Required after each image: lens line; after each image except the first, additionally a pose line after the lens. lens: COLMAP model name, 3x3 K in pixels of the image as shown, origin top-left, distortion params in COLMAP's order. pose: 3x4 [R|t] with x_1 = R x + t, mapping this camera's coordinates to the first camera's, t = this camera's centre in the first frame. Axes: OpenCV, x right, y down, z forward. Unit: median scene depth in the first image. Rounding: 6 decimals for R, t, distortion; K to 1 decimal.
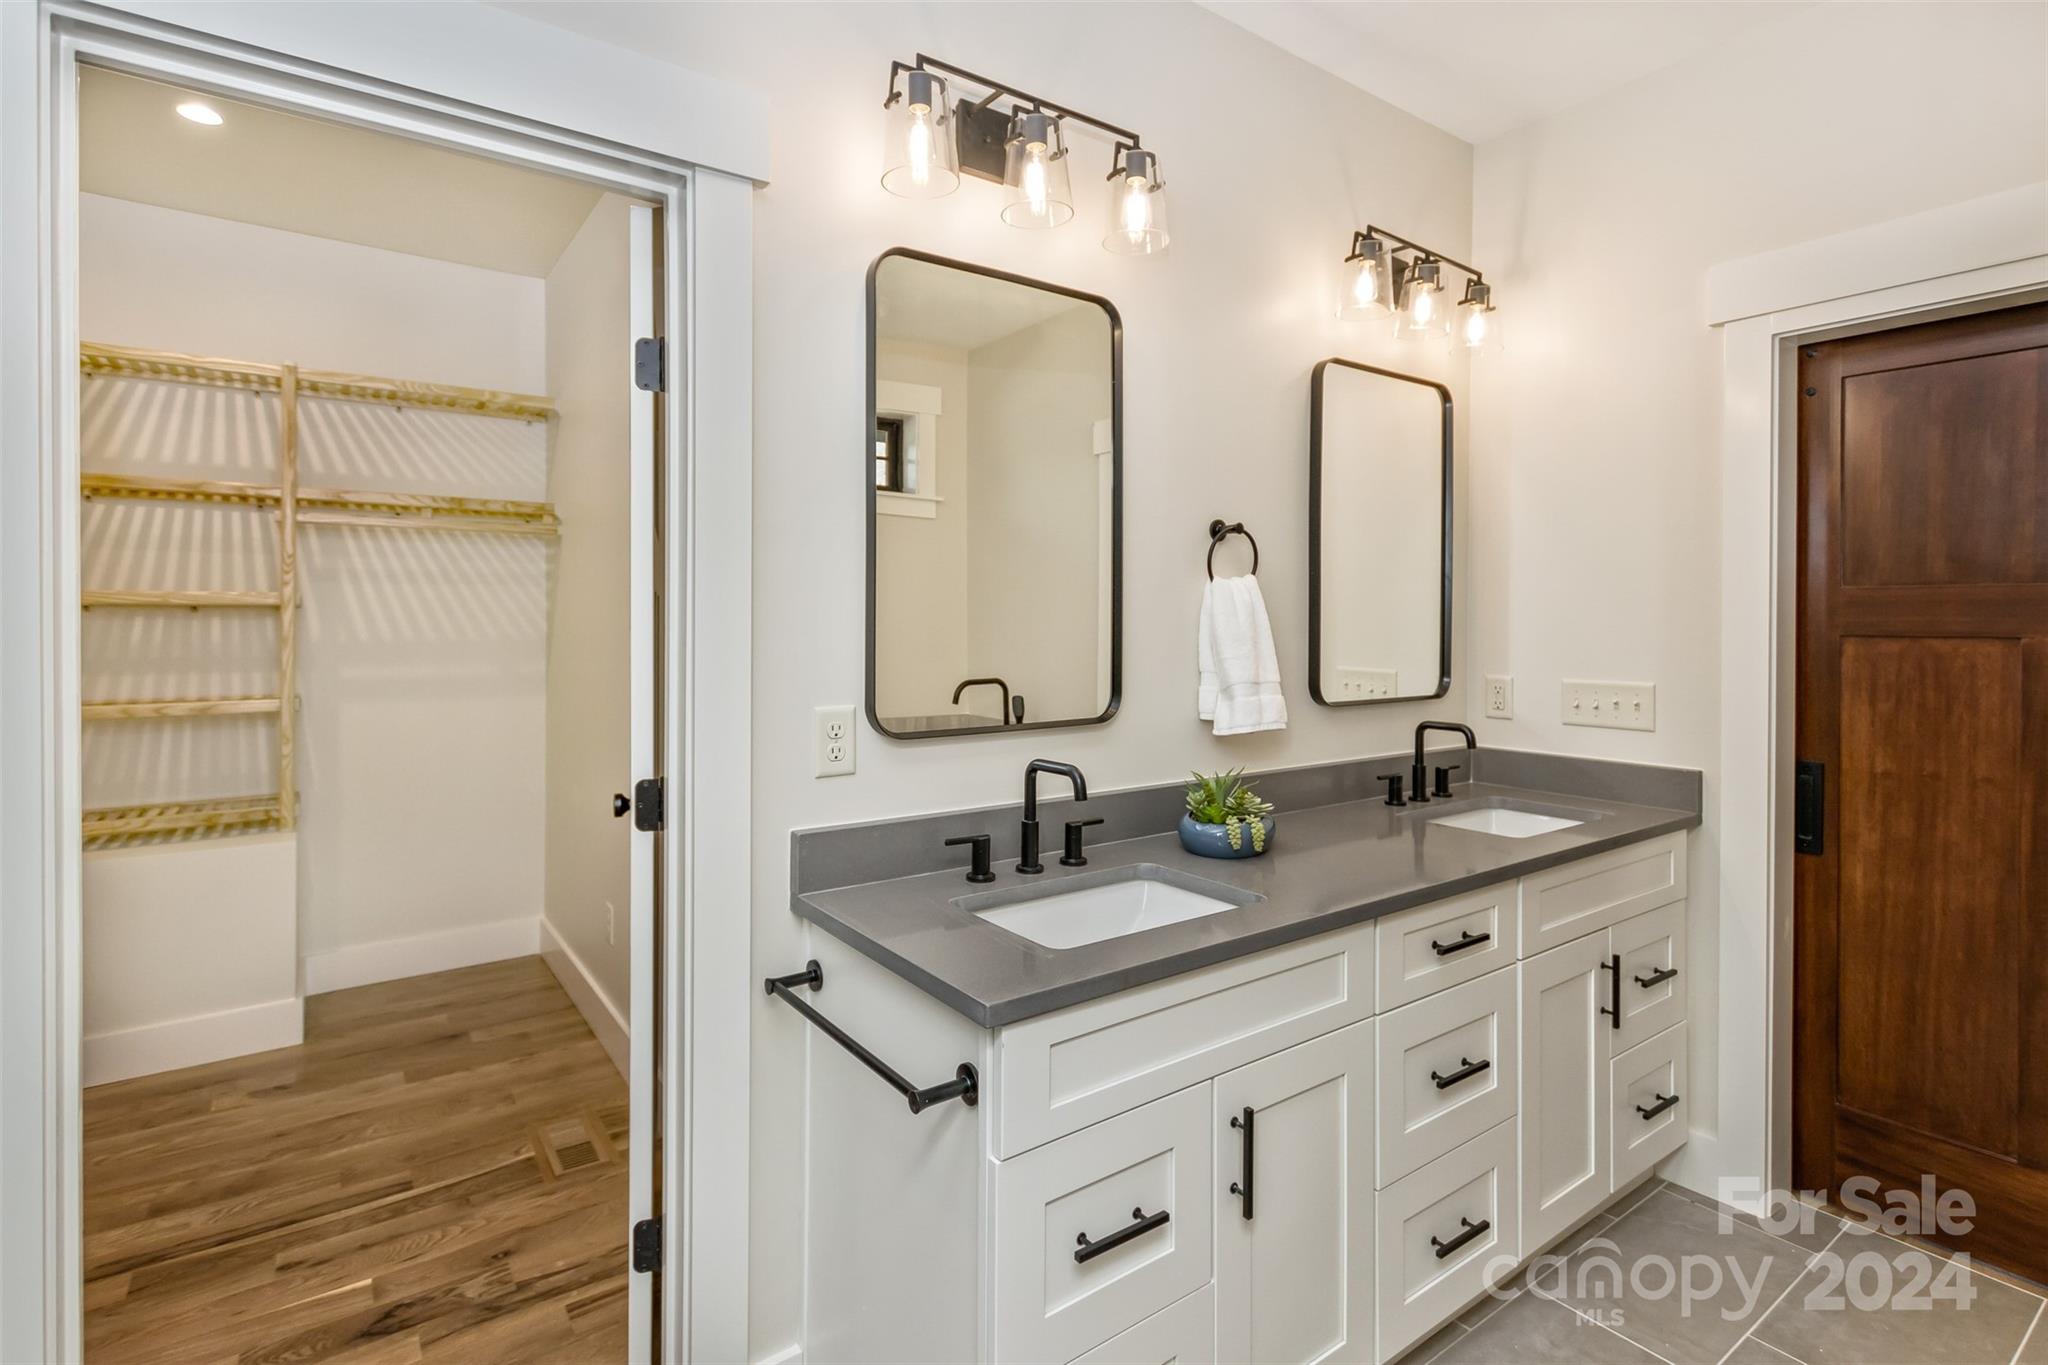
lens RADIAL K [[990.3, 0, 1021.5], [0, 990.3, 625.9], [0, 0, 1]] dist [-0.000175, -0.000171]
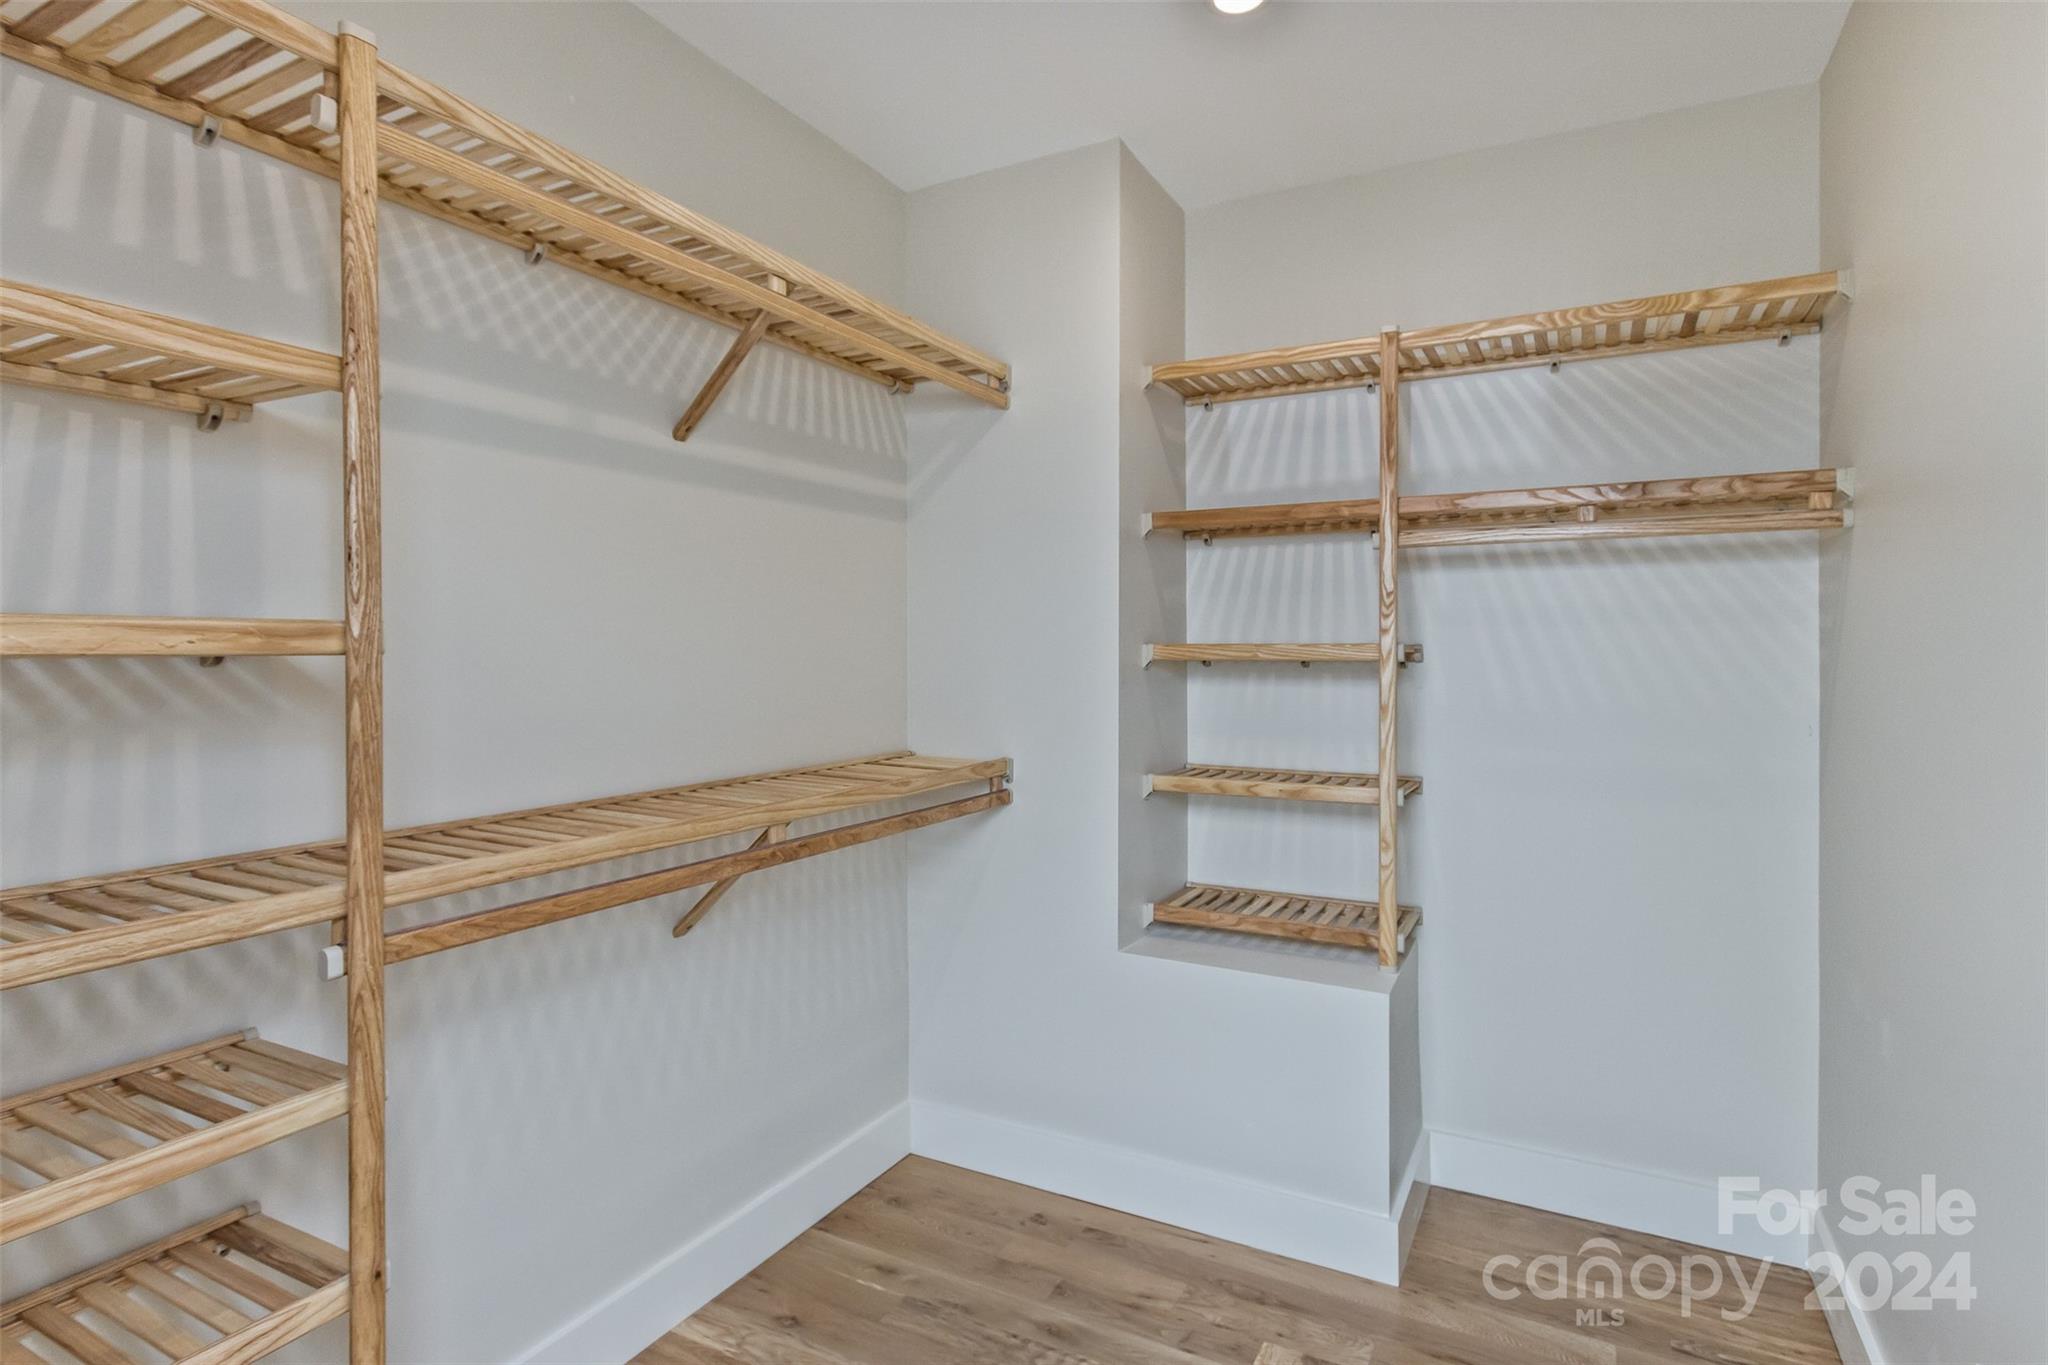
lens RADIAL K [[936.6, 0, 1001.2], [0, 936.6, 656.3], [0, 0, 1]] dist [0.002985, 0.000159]
pose [[0.380313, 0.002482, -0.924855, -0.196999], [-0.002197, 0.999996, 0.001780, -0.024073], [0.924855, 0.001355, 0.380317, 0.444023]]
